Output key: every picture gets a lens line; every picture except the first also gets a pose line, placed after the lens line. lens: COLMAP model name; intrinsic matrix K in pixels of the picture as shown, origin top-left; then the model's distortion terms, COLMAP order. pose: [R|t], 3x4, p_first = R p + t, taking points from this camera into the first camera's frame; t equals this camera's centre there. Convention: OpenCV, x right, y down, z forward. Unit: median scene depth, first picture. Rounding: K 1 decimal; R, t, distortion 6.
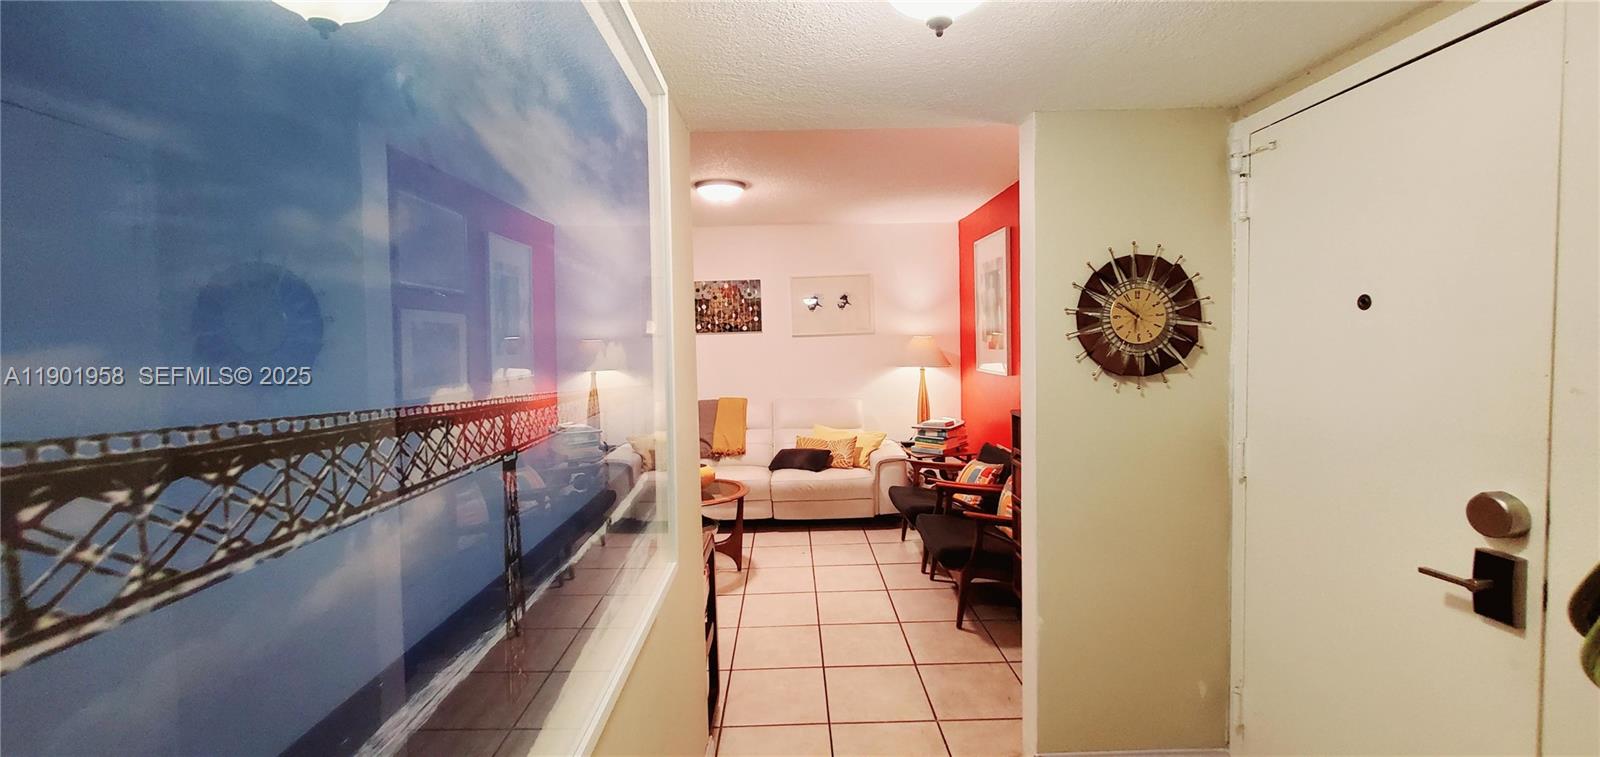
lens RADIAL K [[636.2, 0, 789.7], [0, 636.2, 384.1], [0, 0, 1]] dist [-0.002058, -0.000412]
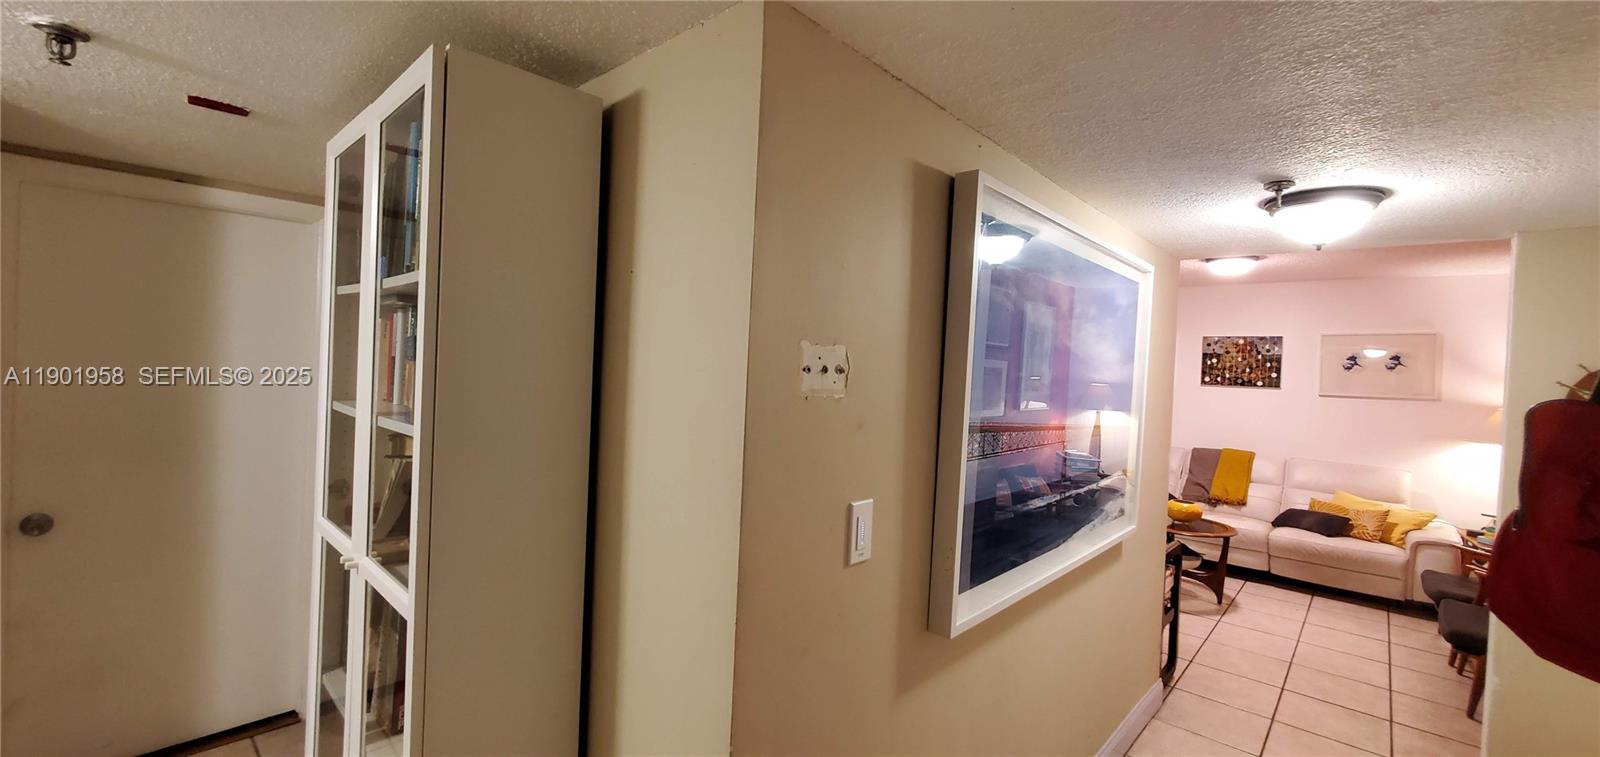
lens RADIAL K [[636.2, 0, 796.8], [0, 636.2, 371.9], [0, 0, 1]] dist [-0.002058, -0.000412]
pose [[0.730832, 0.065348, -0.679422, 0.084691], [-0.109847, 0.993692, -0.022584, -0.002163], [0.673660, 0.091138, 0.733400, -0.267318]]
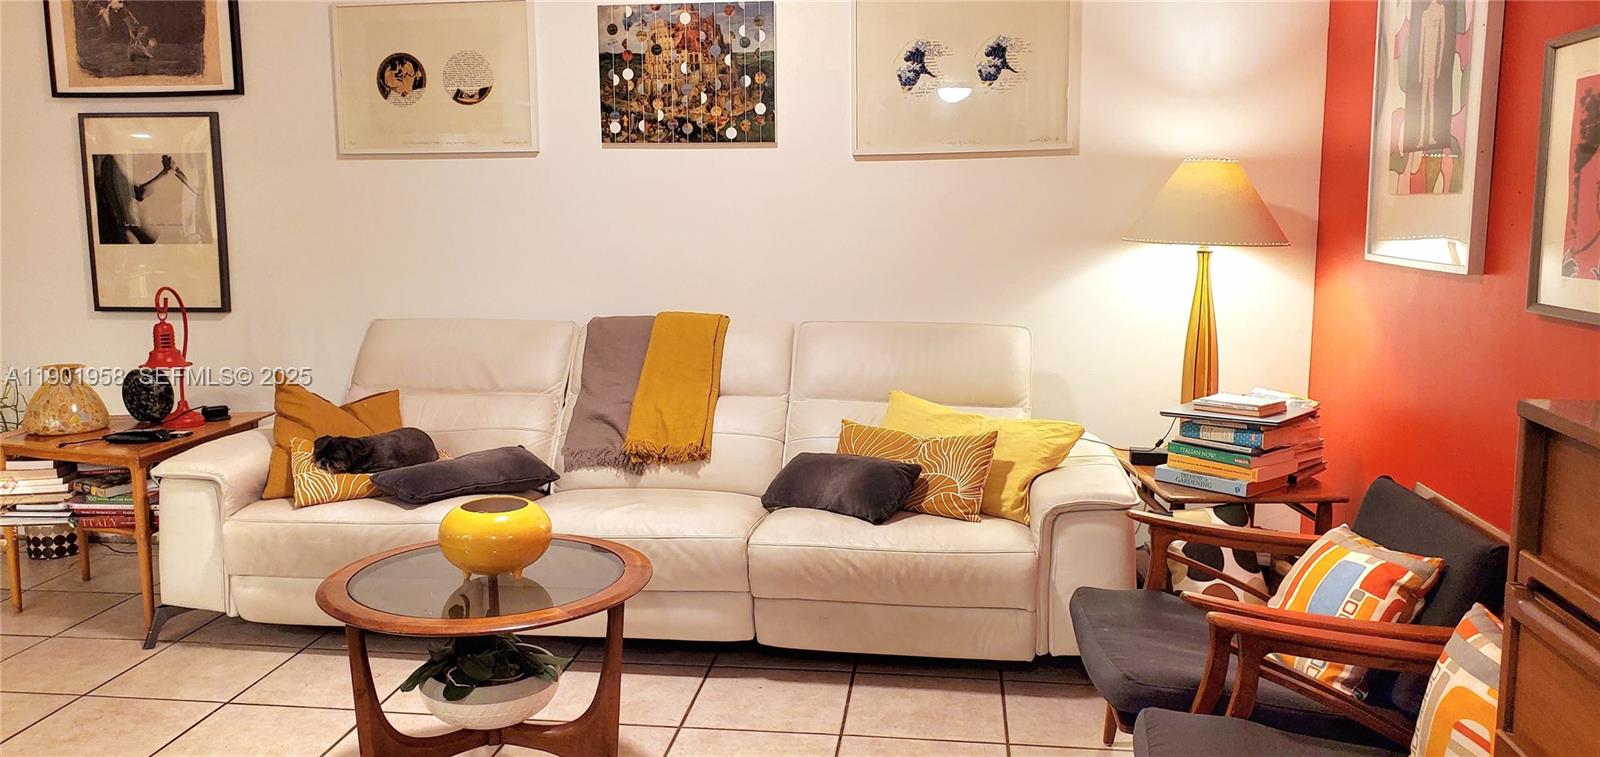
lens RADIAL K [[1243.8, 0, 787.0], [0, 1243.8, 372.9], [0, 0, 1]] dist [0.082638, -0.021716]
pose [[0.990225, 0.043516, -0.132520, 0.075410], [-0.034370, 0.996917, 0.070540, 0.002838], [0.135181, -0.065295, 0.988667, 0.271047]]
